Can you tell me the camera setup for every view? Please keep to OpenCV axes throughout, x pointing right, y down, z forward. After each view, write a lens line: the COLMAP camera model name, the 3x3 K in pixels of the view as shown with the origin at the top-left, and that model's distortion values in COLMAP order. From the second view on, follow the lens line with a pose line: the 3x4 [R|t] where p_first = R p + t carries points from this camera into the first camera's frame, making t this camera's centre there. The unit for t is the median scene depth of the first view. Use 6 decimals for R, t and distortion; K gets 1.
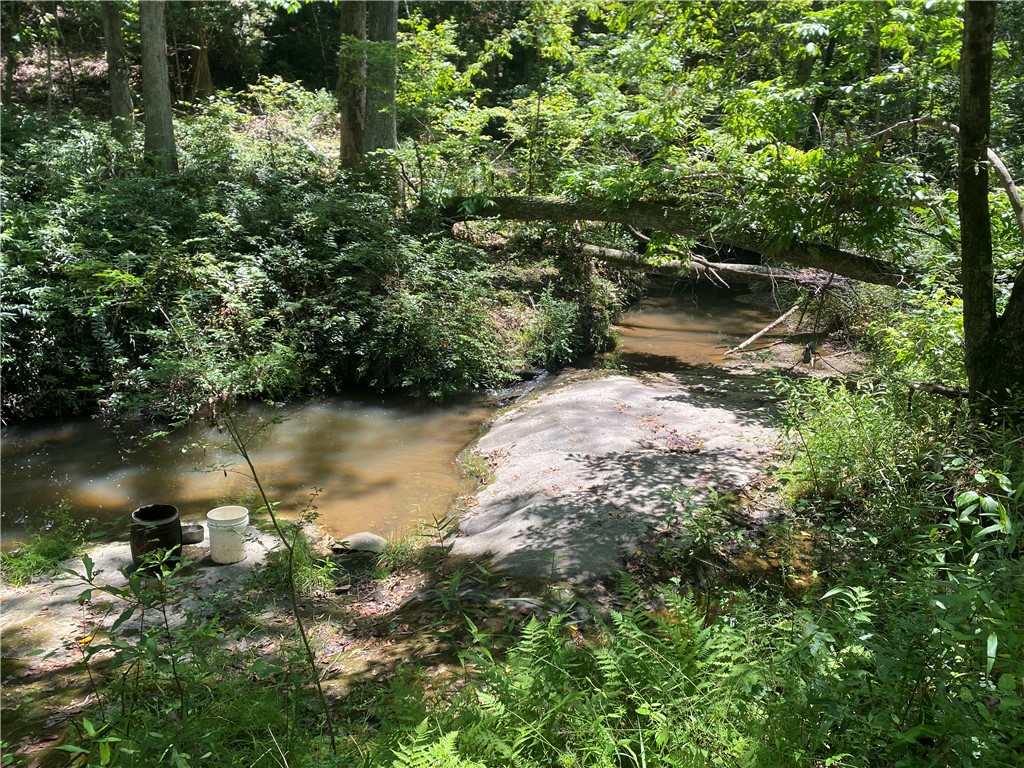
lens RADIAL K [[794.4, 0, 508.1], [0, 794.4, 389.8], [0, 0, 1]] dist [0.044909, -0.005366]
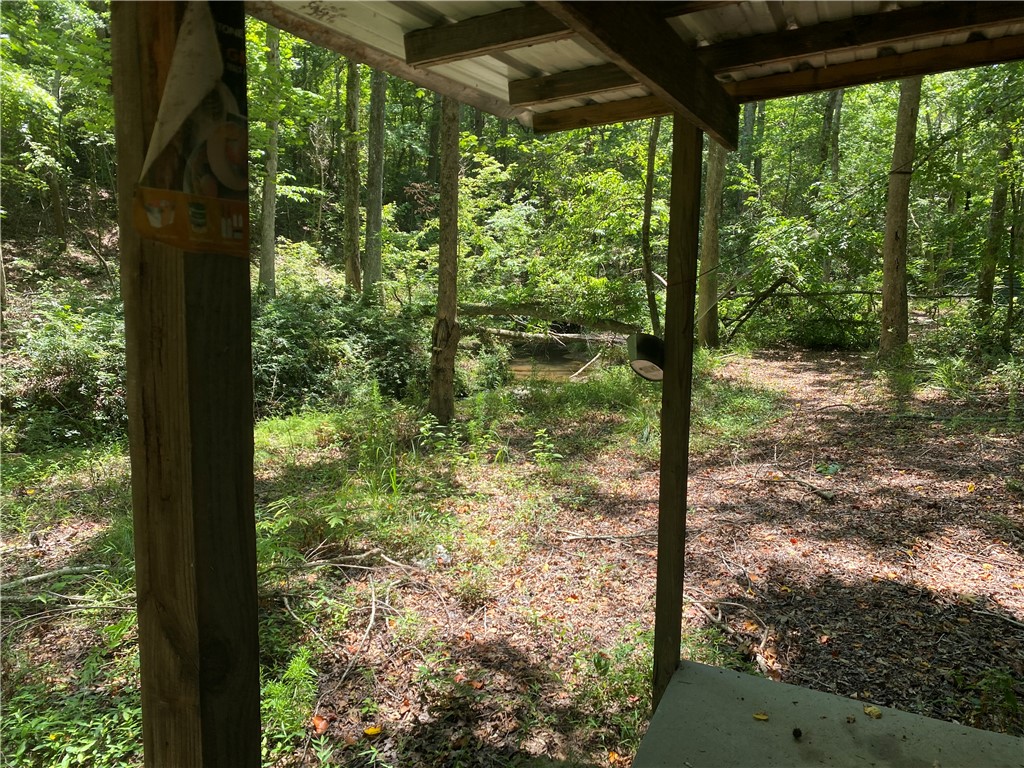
lens RADIAL K [[794.4, 0, 508.1], [0, 794.4, 389.8], [0, 0, 1]] dist [0.044909, -0.005366]
pose [[0.965445, -0.069609, 0.251139, -0.380757], [0.099054, 0.989360, -0.106564, 0.182998], [-0.241049, 0.127758, 0.962067, -0.867381]]
